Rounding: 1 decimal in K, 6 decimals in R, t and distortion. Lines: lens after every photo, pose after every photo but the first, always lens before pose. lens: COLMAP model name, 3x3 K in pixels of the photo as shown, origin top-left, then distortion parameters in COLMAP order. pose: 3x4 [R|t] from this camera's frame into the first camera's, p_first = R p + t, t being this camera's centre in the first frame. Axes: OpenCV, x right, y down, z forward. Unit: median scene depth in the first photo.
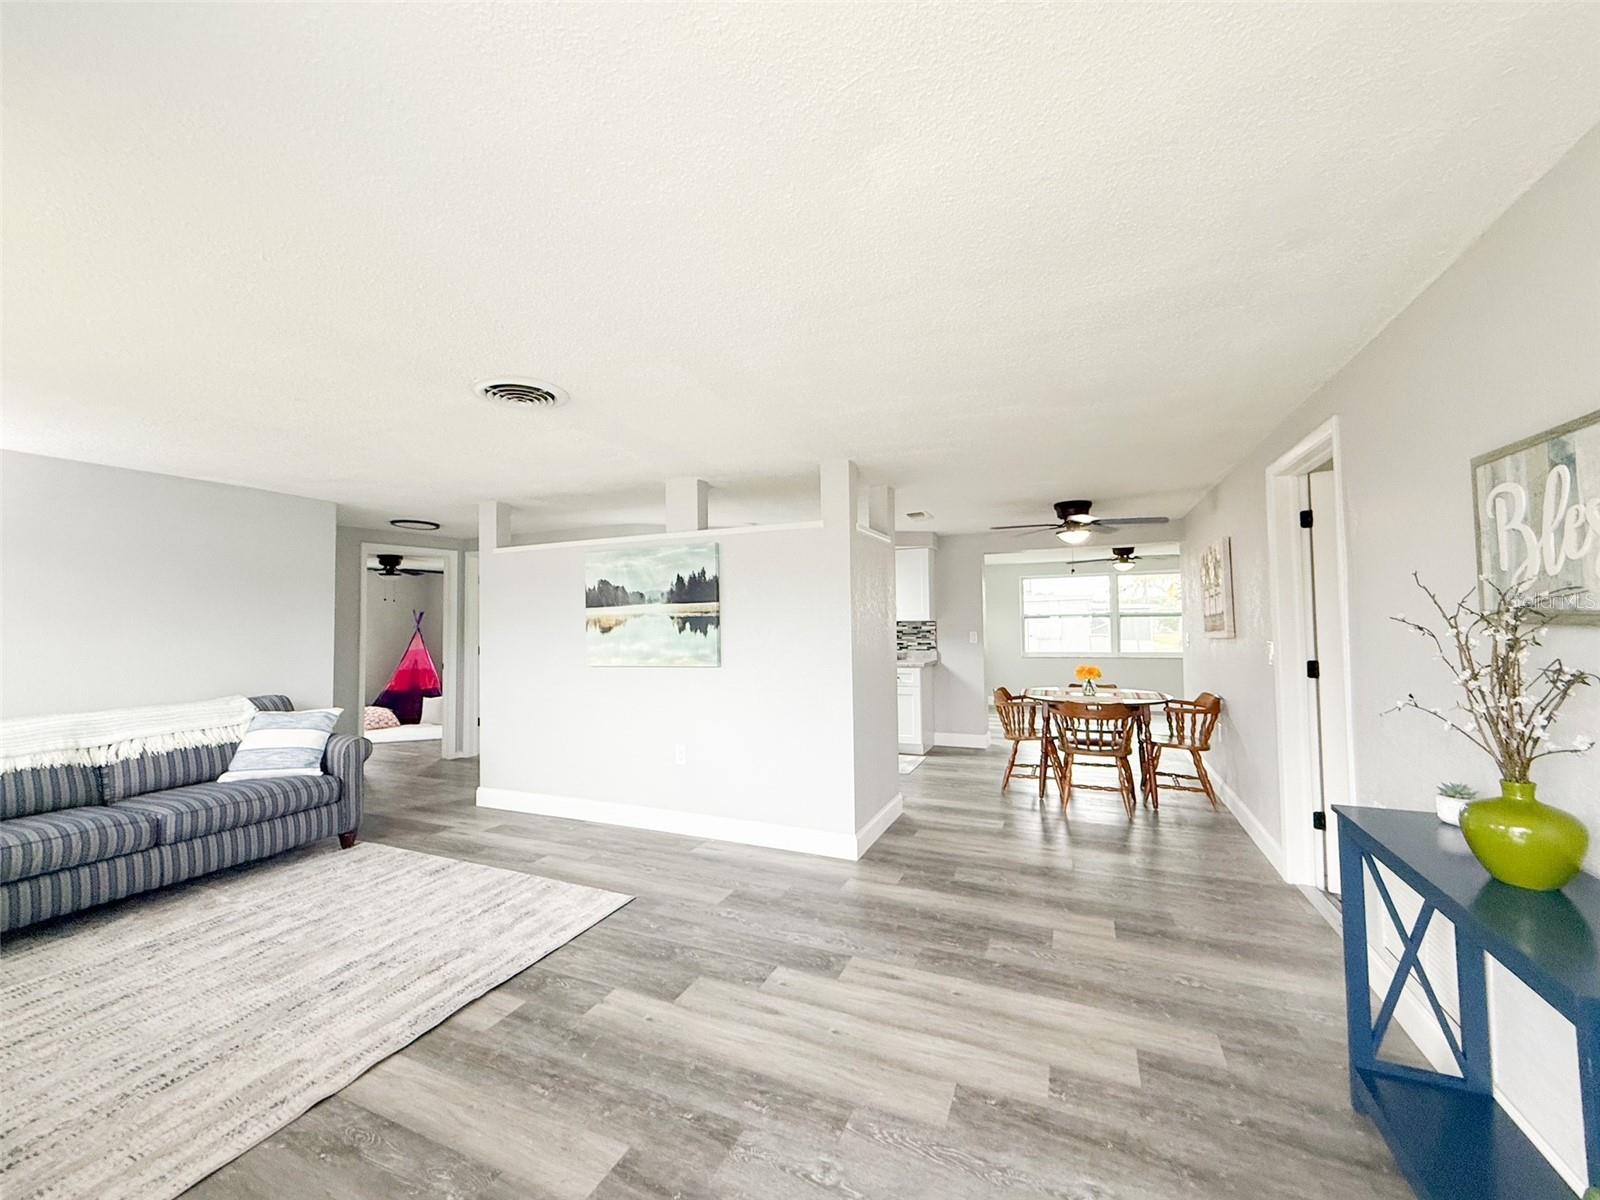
lens RADIAL K [[636.9, 0, 797.5], [0, 636.9, 599.8], [0, 0, 1]] dist [-0.002088, 0.000562]
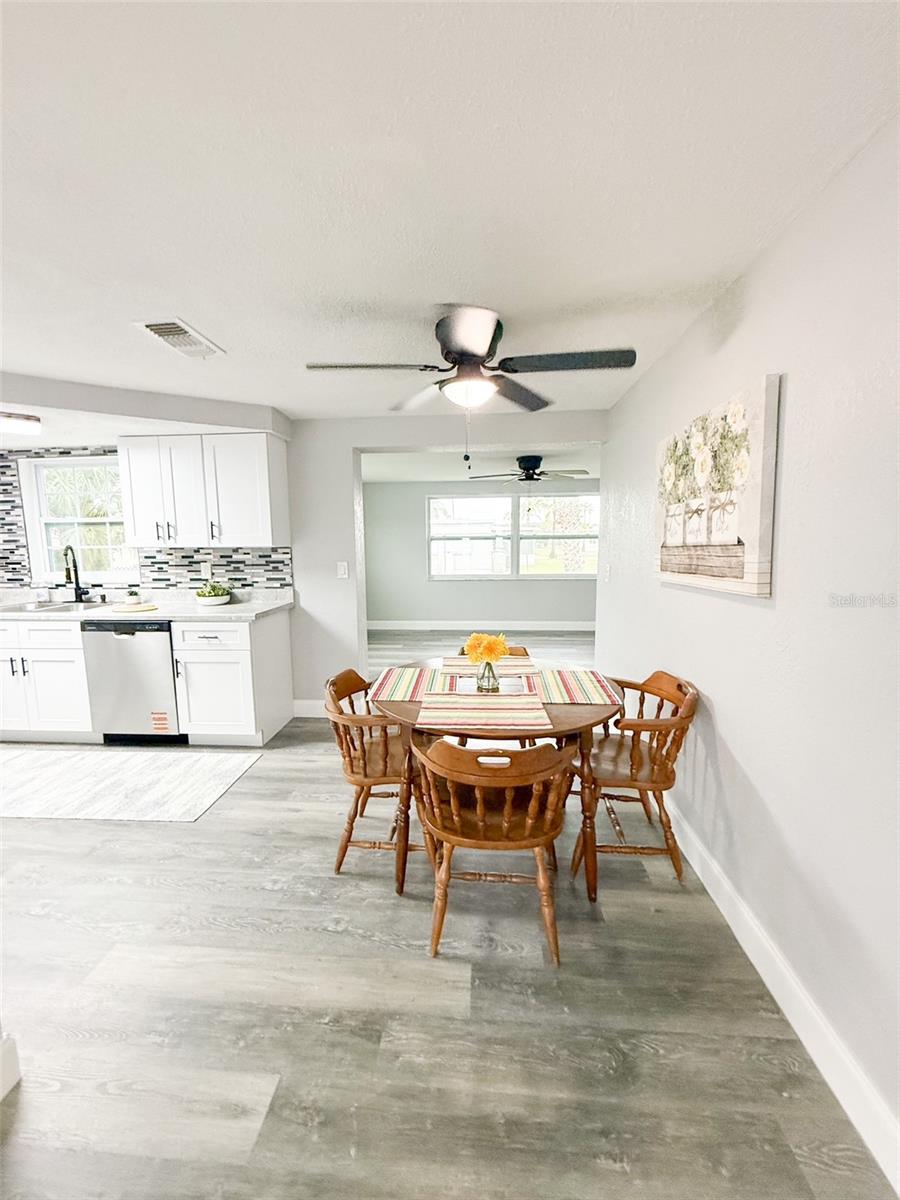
lens RADIAL K [[477.7, 0, 450.7], [0, 477.7, 598.3], [0, 0, 1]] dist [-0.002088, 0.000562]
pose [[0.941139, -0.038008, 0.335875, 0.384099], [-0.015721, 0.987661, 0.155816, 0.009474], [-0.337653, -0.151925, 0.928929, 0.839651]]
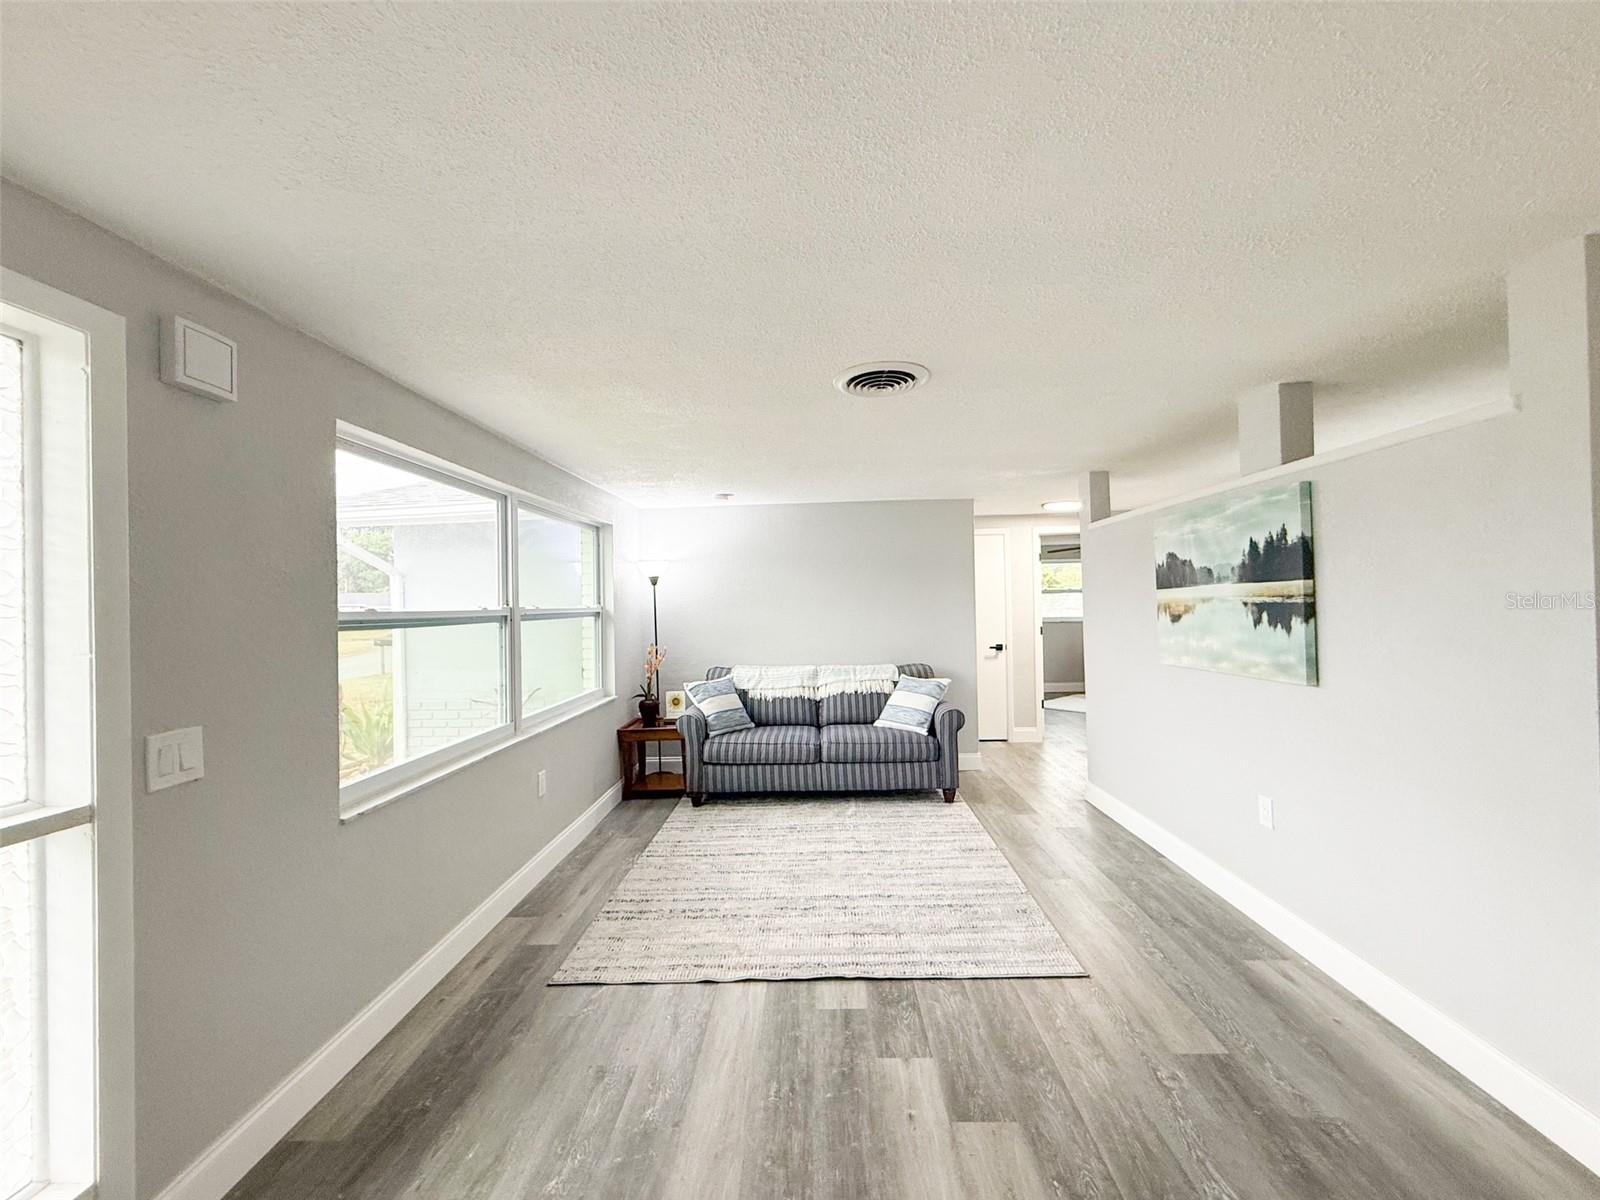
lens RADIAL K [[636.9, 0, 797.1], [0, 636.9, 600.1], [0, 0, 1]] dist [-0.002088, 0.000562]
pose [[0.372647, 0.000266, -0.927973, 0.272219], [0.050312, 0.998523, 0.020490, -0.014414], [0.926608, -0.054324, 0.372083, 0.348173]]
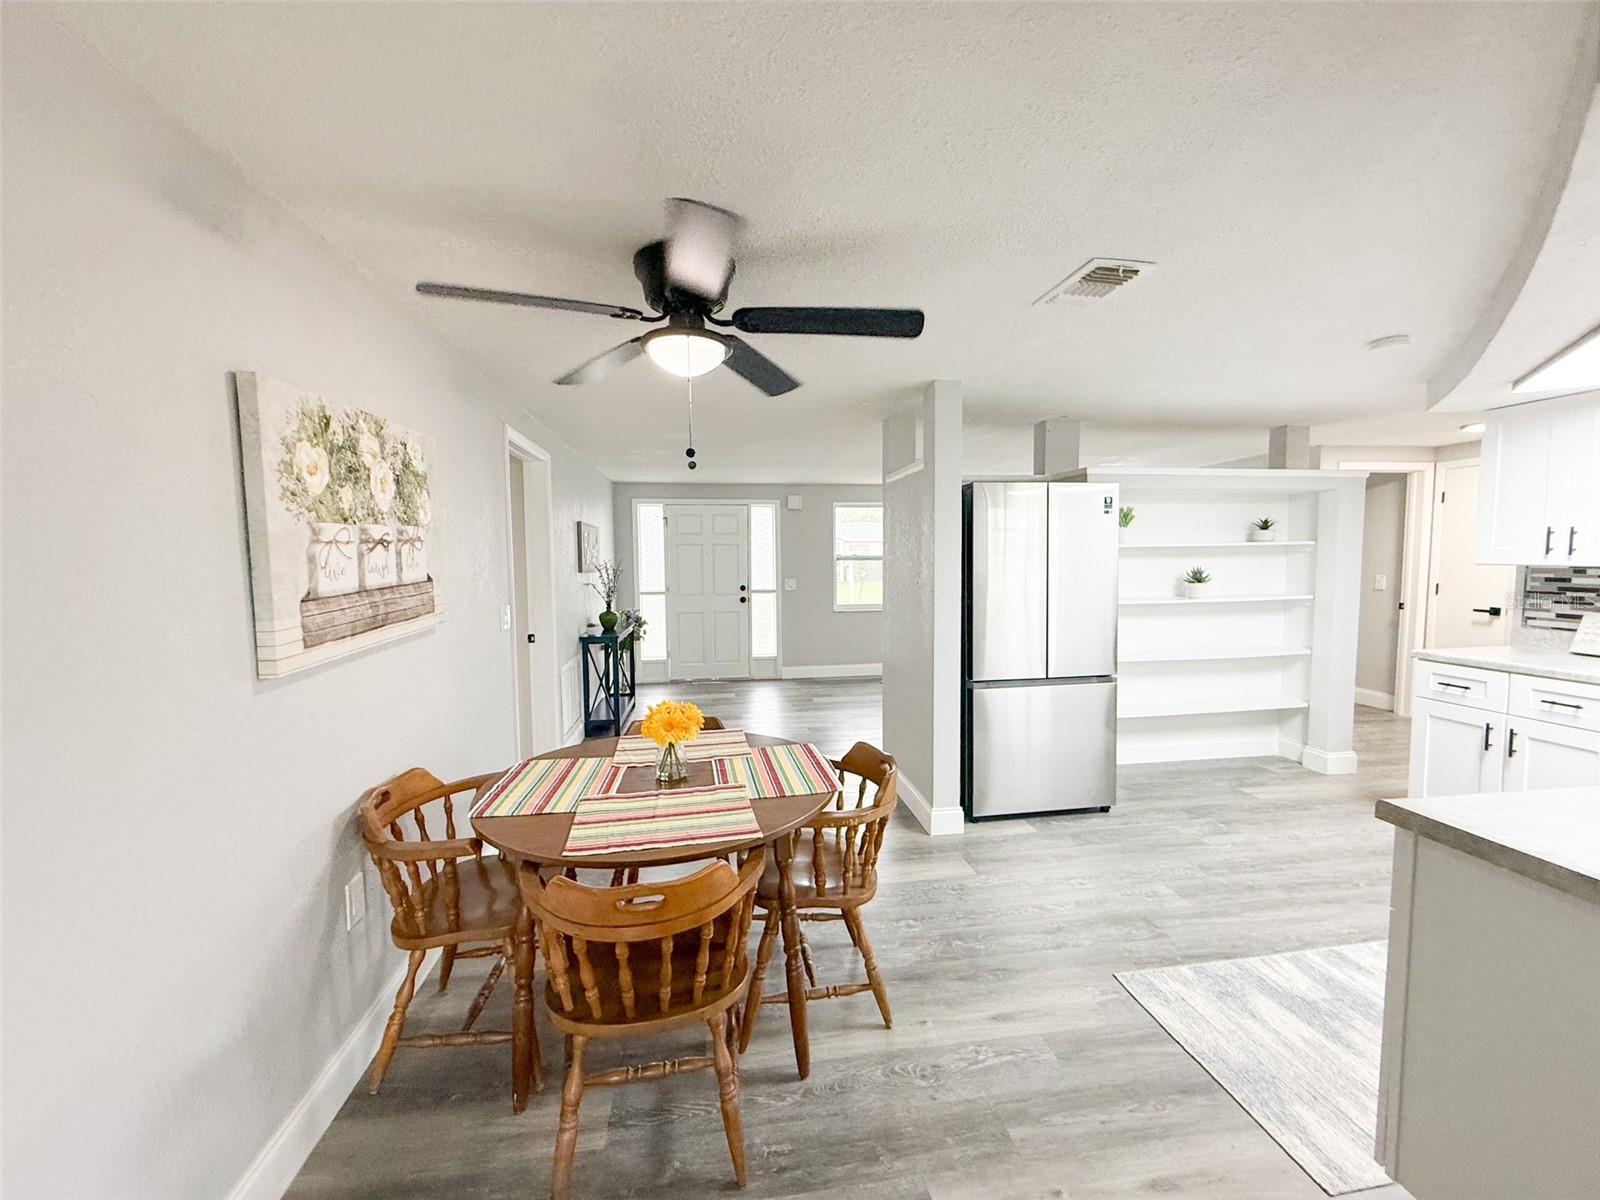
lens RADIAL K [[636.9, 0, 797.6], [0, 636.9, 598.4], [0, 0, 1]] dist [-0.002088, 0.000562]
pose [[-0.847198, 0.059369, -0.527949, 0.797652], [0.042571, 0.998127, 0.043927, 0.029647], [0.529568, 0.014739, -0.848139, 1.848243]]
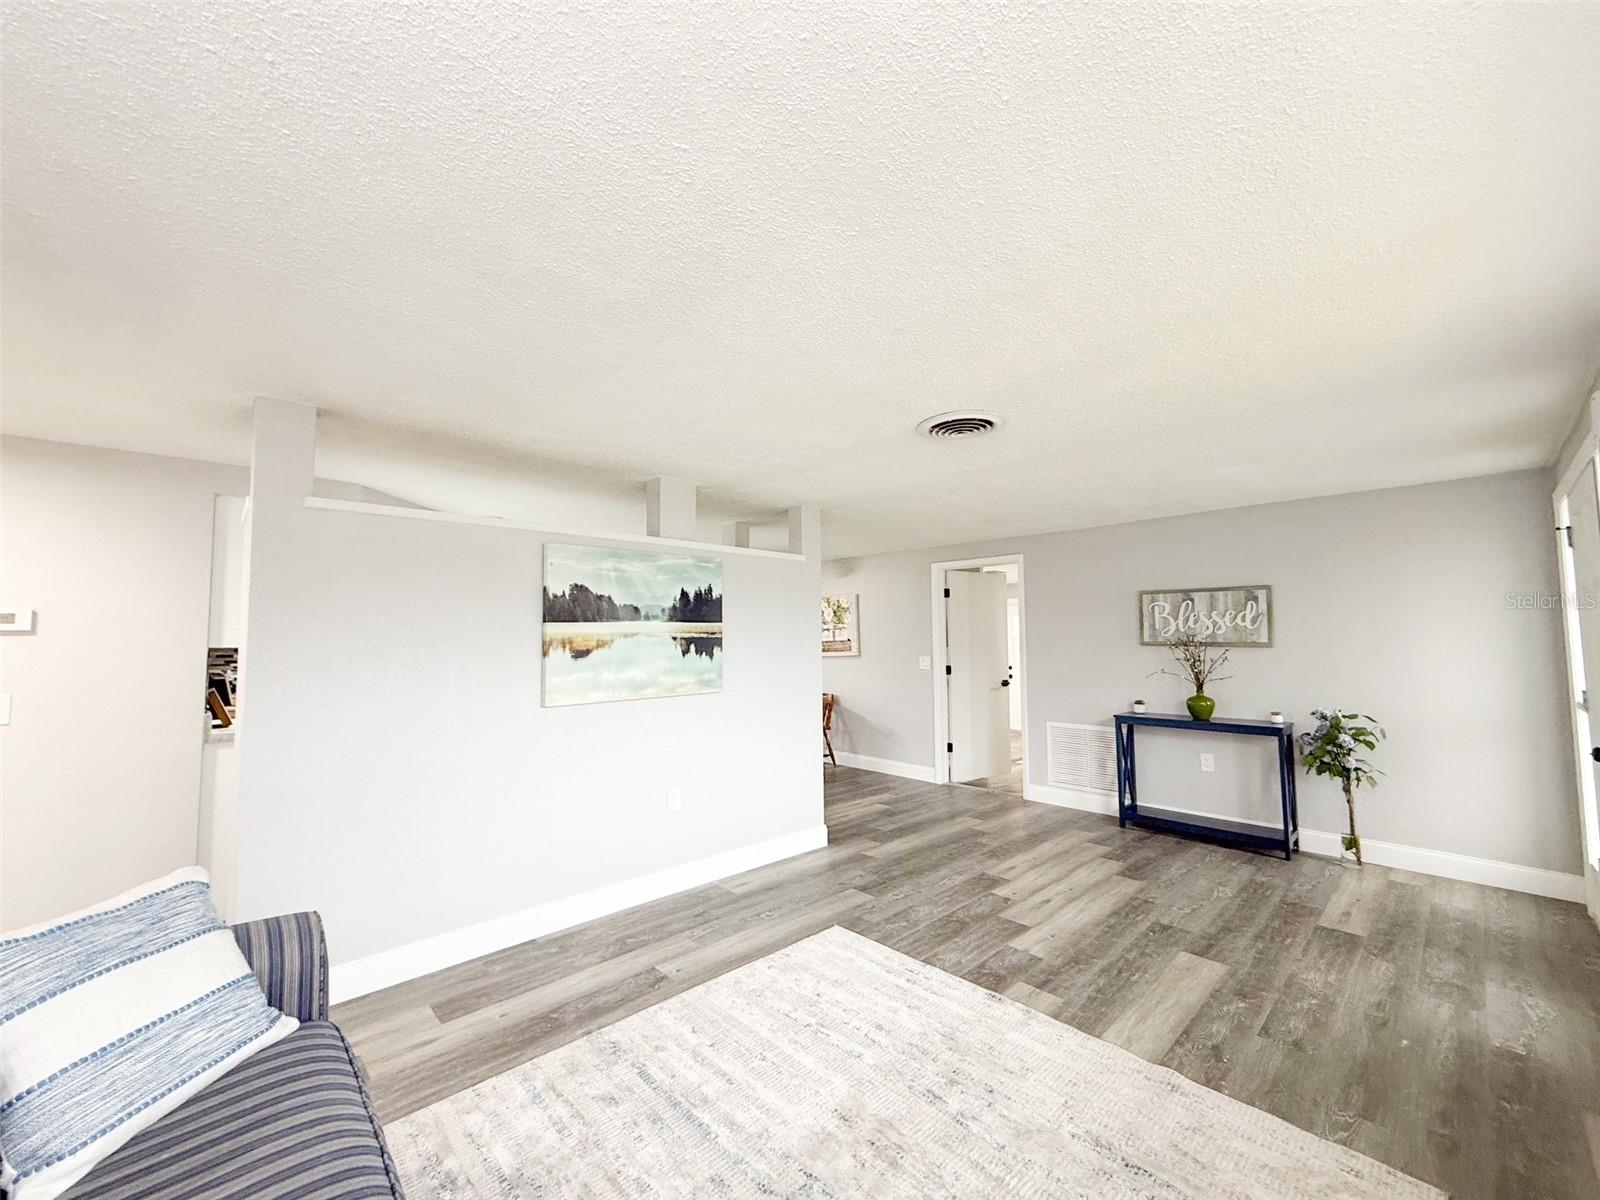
lens RADIAL K [[636.9, 0, 797.5], [0, 636.9, 599.9], [0, 0, 1]] dist [-0.002088, 0.000562]
pose [[0.388046, 0.070688, 0.918925, -1.013142], [-0.032994, 0.997481, -0.062798, 0.027338], [-0.921049, -0.005951, 0.389401, 0.568488]]
